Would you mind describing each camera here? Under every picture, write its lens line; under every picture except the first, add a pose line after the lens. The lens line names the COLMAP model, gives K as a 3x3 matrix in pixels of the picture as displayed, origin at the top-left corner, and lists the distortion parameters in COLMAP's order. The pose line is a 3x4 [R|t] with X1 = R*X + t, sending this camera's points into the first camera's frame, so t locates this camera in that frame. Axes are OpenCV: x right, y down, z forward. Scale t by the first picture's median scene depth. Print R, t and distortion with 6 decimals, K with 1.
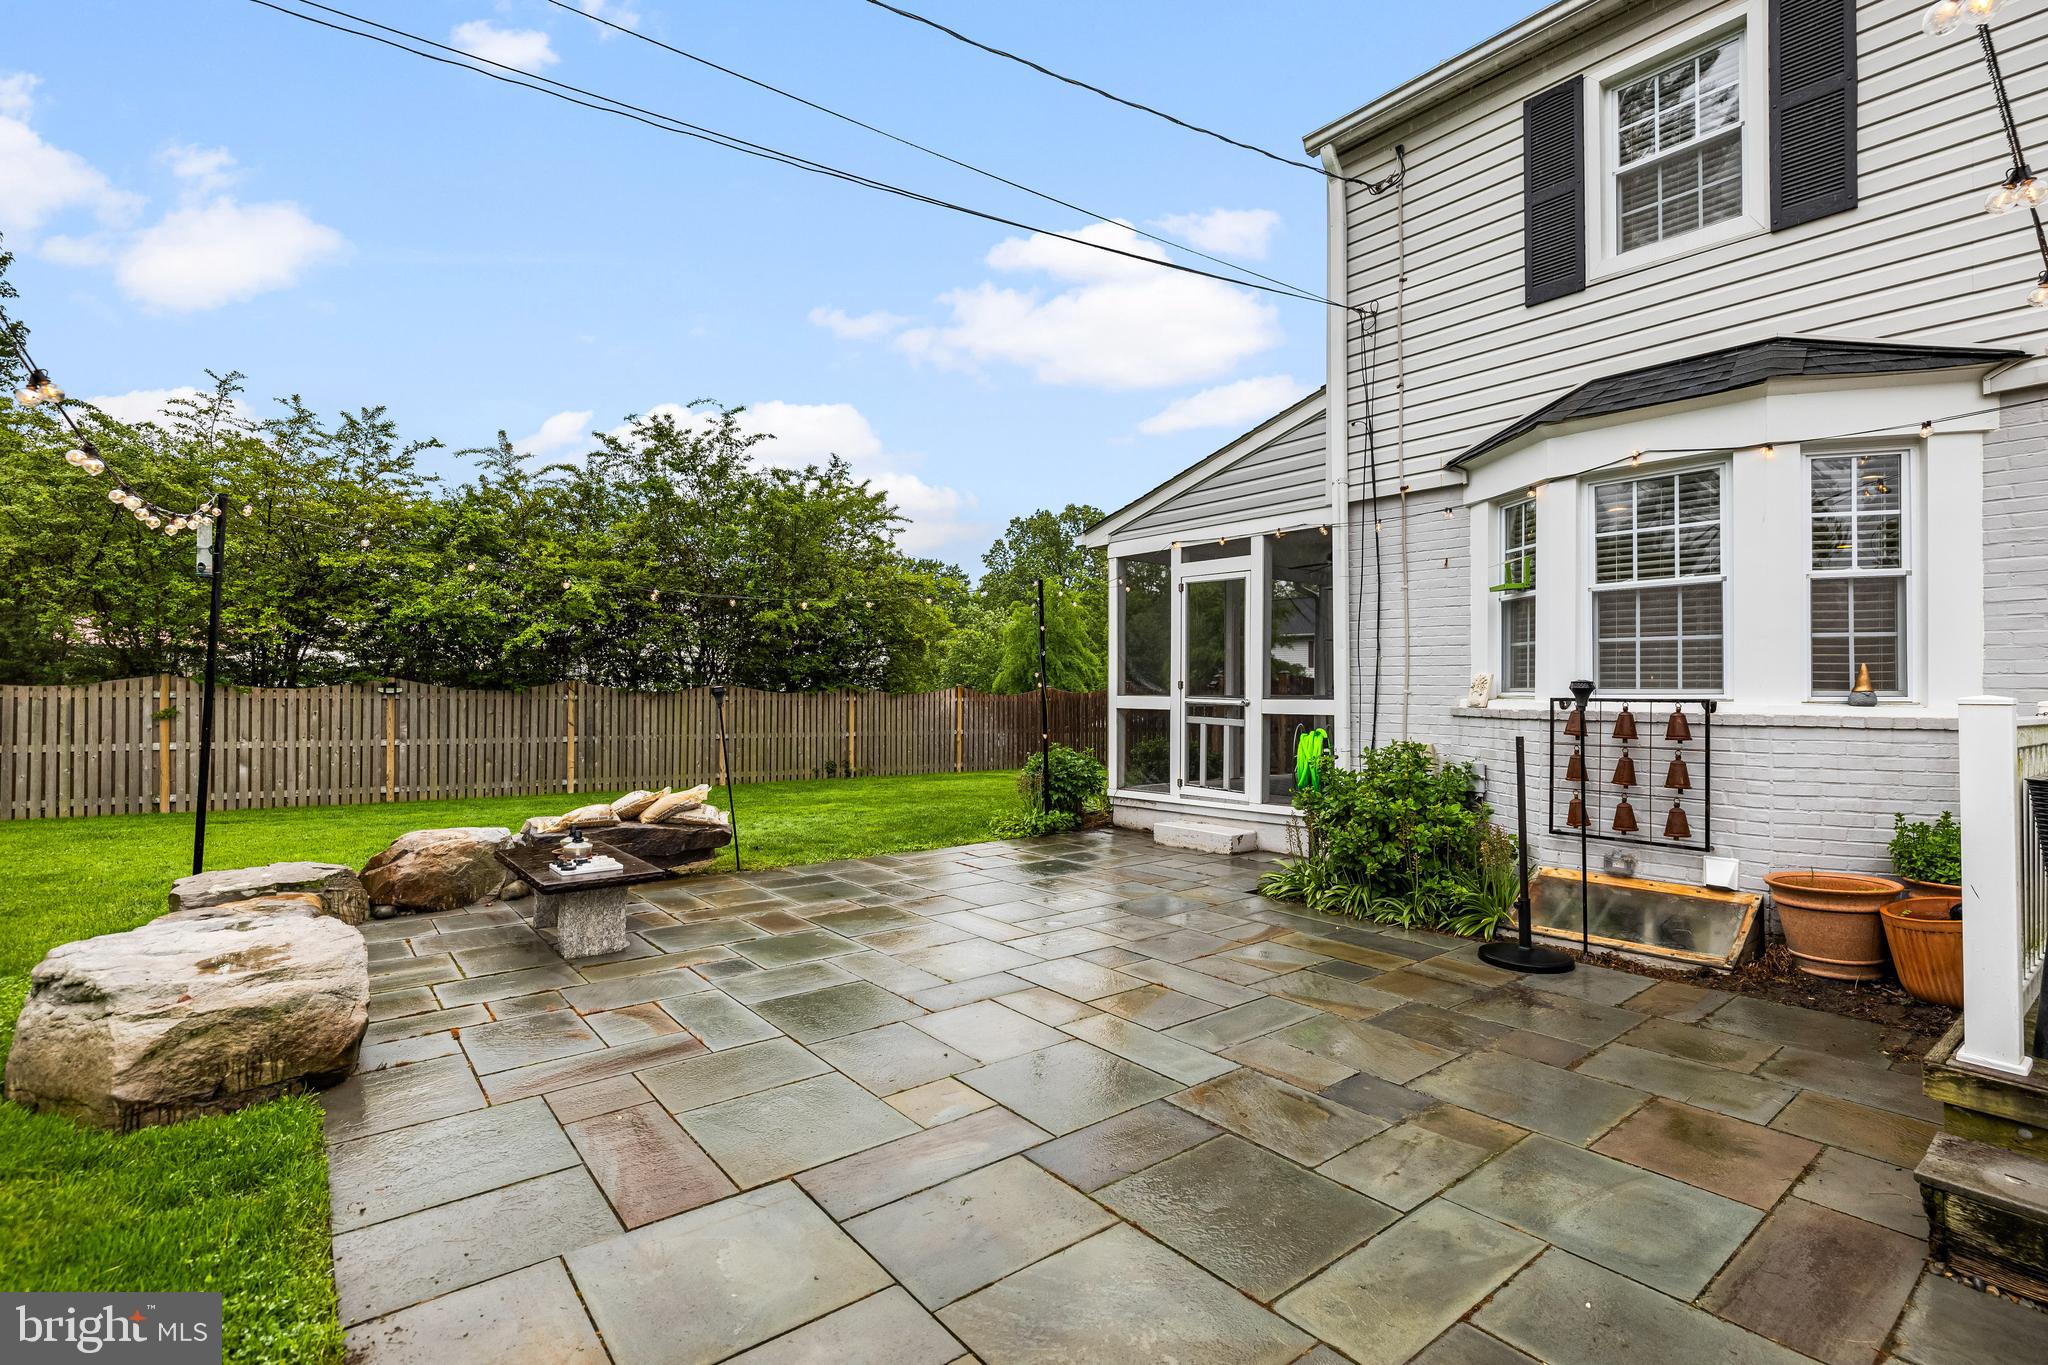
lens RADIAL K [[944.9, 0, 1024.8], [0, 944.9, 687.4], [0, 0, 1]] dist [-0.010592, 0.001050]
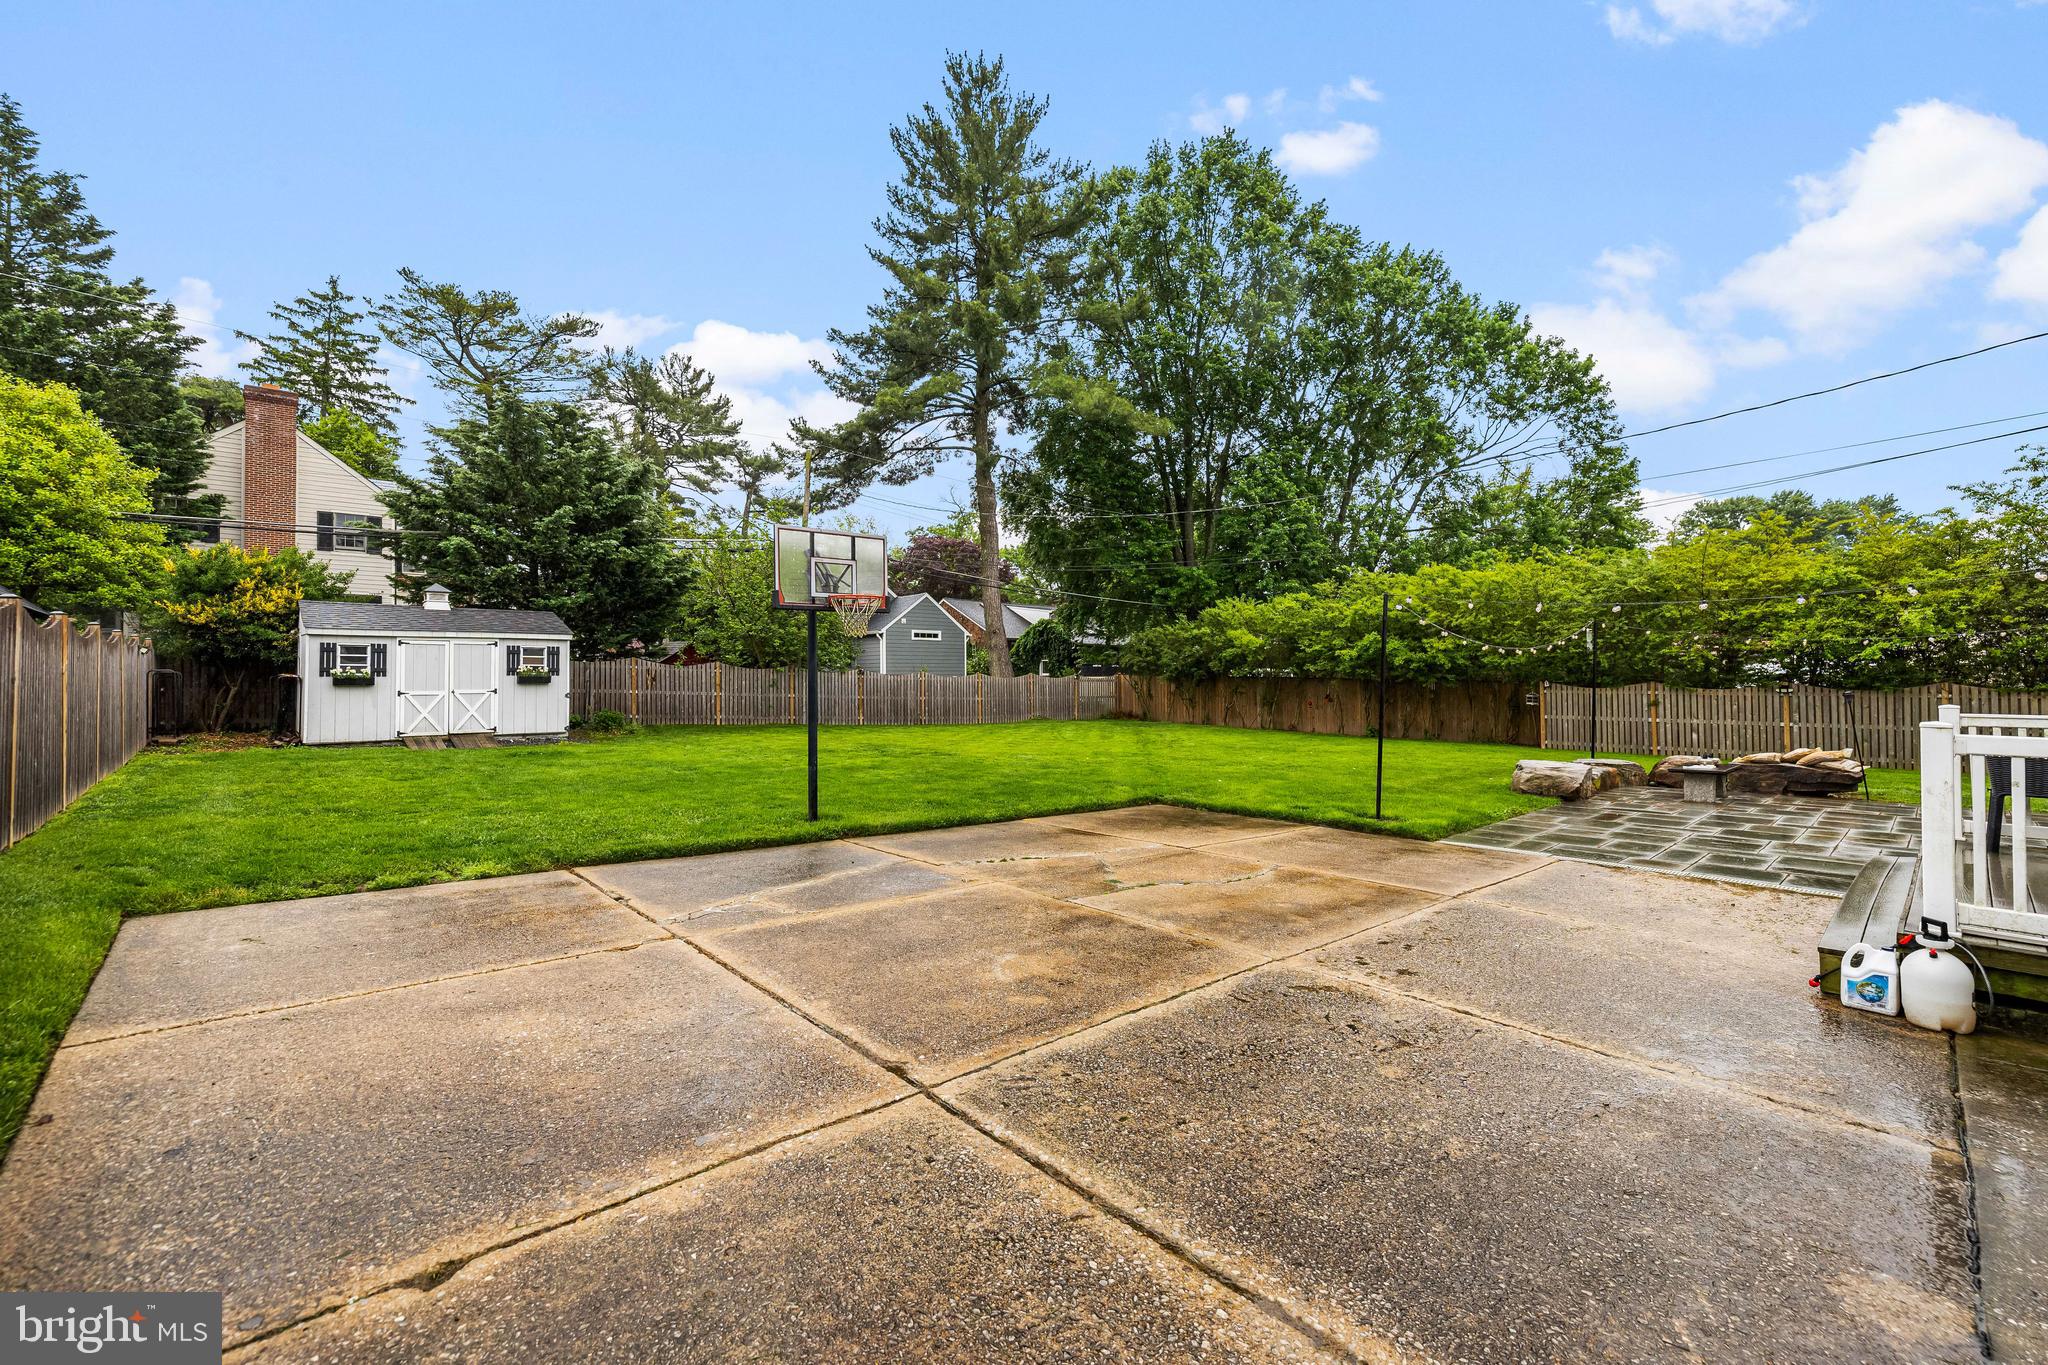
lens RADIAL K [[858.7, 0, 1014.6], [0, 858.7, 681.4], [0, 0, 1]] dist [-0.000593, 0.000532]
pose [[0.077623, -0.006952, -0.996959, 0.931930], [0.007270, 0.999953, -0.006407, -0.017792], [0.996956, -0.006750, 0.077670, -0.546969]]
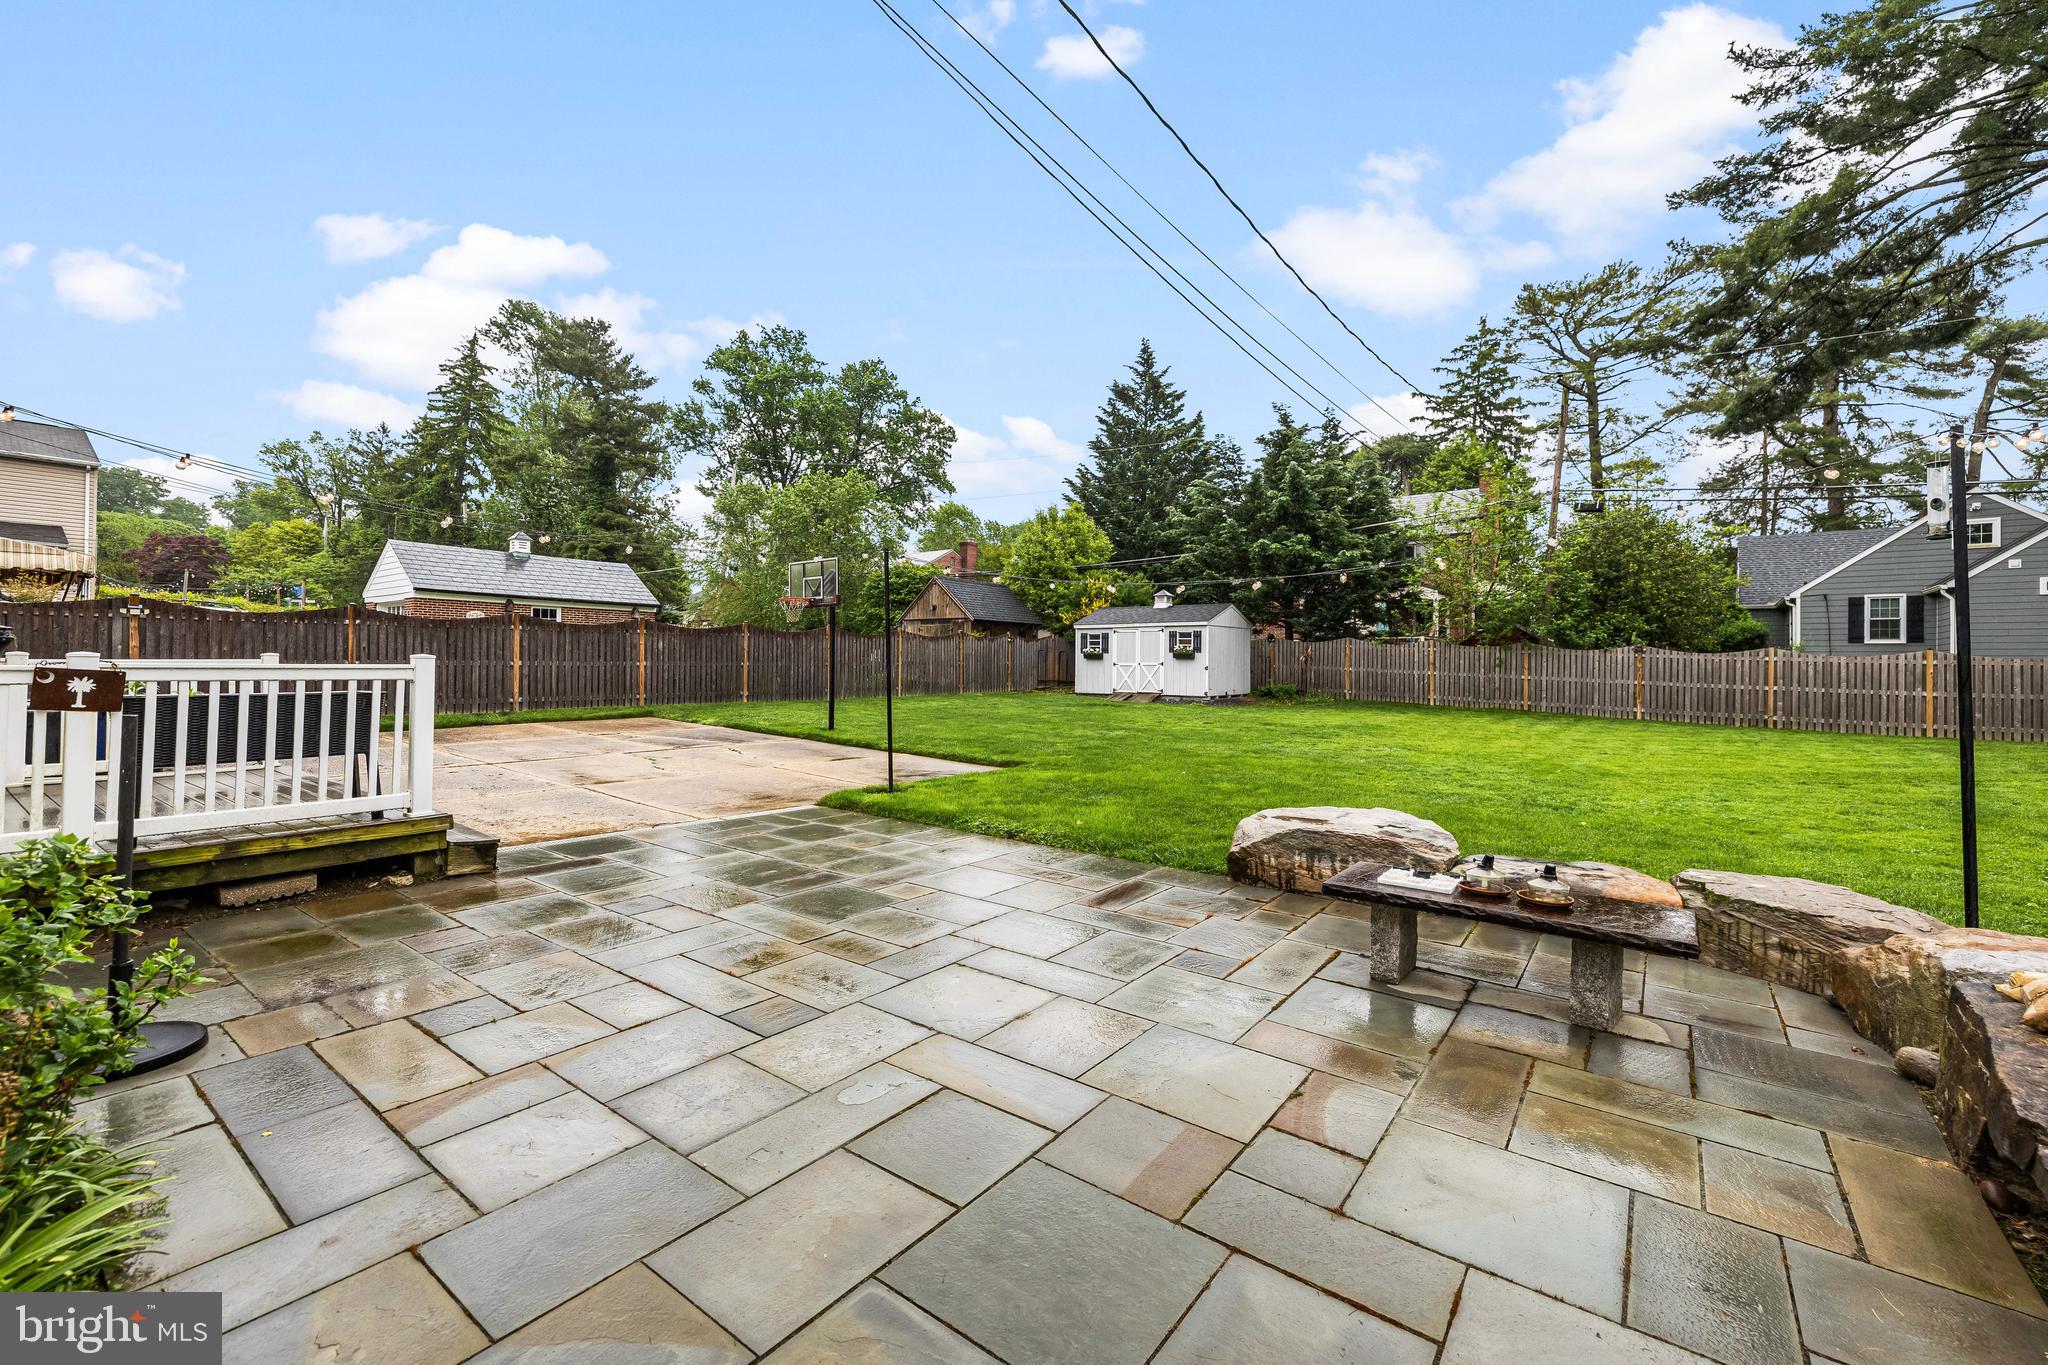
lens RADIAL K [[858.7, 0, 1017.2], [0, 858.7, 678.7], [0, 0, 1]] dist [-0.000593, 0.000532]
pose [[-0.965687, -0.014841, -0.259284, 0.052602], [-0.018871, 0.999737, 0.013060, 0.004047], [0.259022, 0.017505, -0.965713, 0.965543]]
